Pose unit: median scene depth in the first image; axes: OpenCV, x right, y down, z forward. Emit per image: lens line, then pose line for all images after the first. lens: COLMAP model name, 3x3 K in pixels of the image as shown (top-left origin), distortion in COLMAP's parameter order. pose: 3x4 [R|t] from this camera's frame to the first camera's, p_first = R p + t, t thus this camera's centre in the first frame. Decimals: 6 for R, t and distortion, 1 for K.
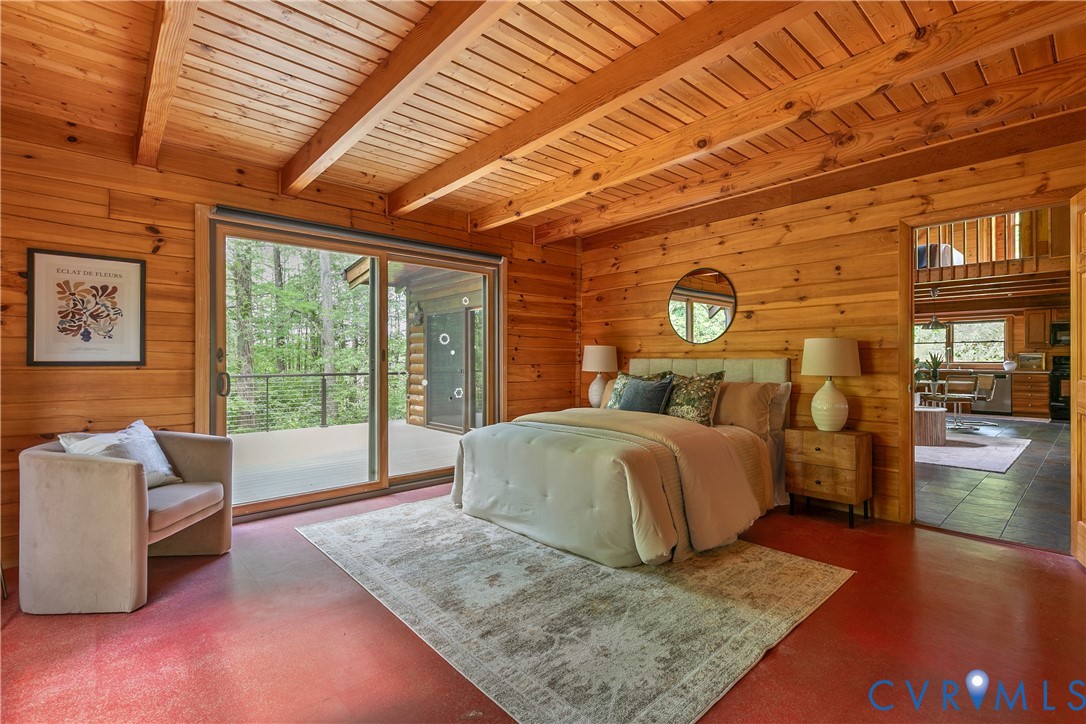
lens RADIAL K [[494.0, 0, 544.9], [0, 494.0, 358.2], [0, 0, 1]] dist [0.002006, -0.000389]
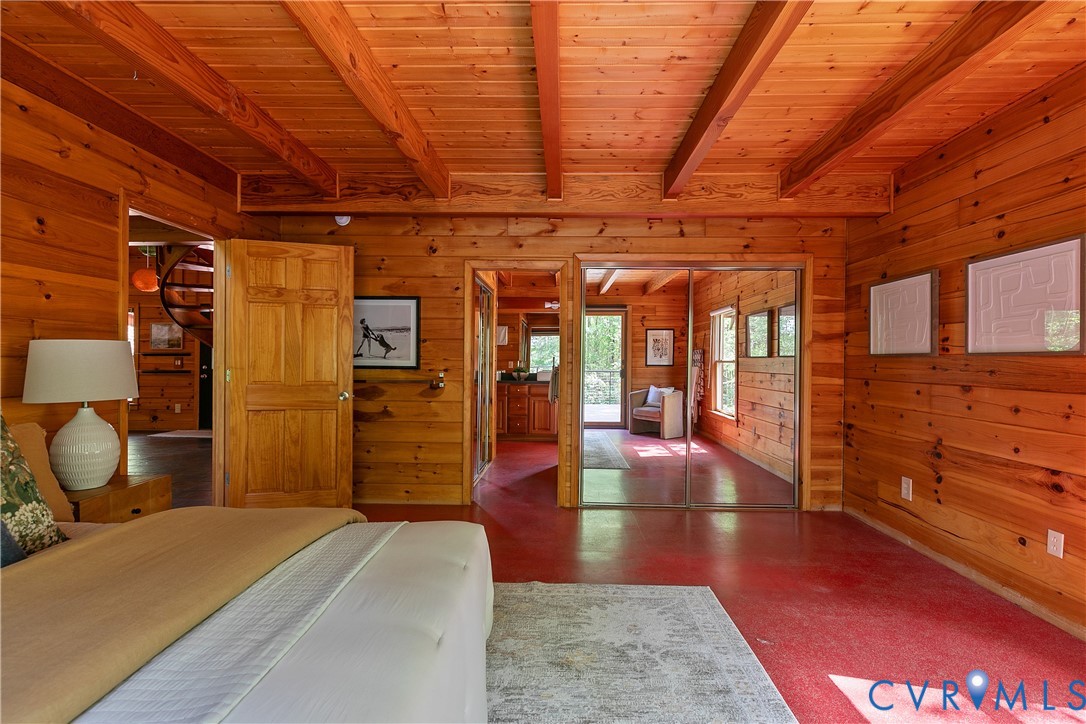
lens RADIAL K [[494.0, 0, 548.0], [0, 494.0, 362.8], [0, 0, 1]] dist [0.002006, -0.000389]
pose [[-0.733020, -0.005587, 0.680184, -0.496705], [-0.006440, 0.999978, 0.001274, -0.027737], [-0.680176, -0.003446, -0.733040, 1.899870]]
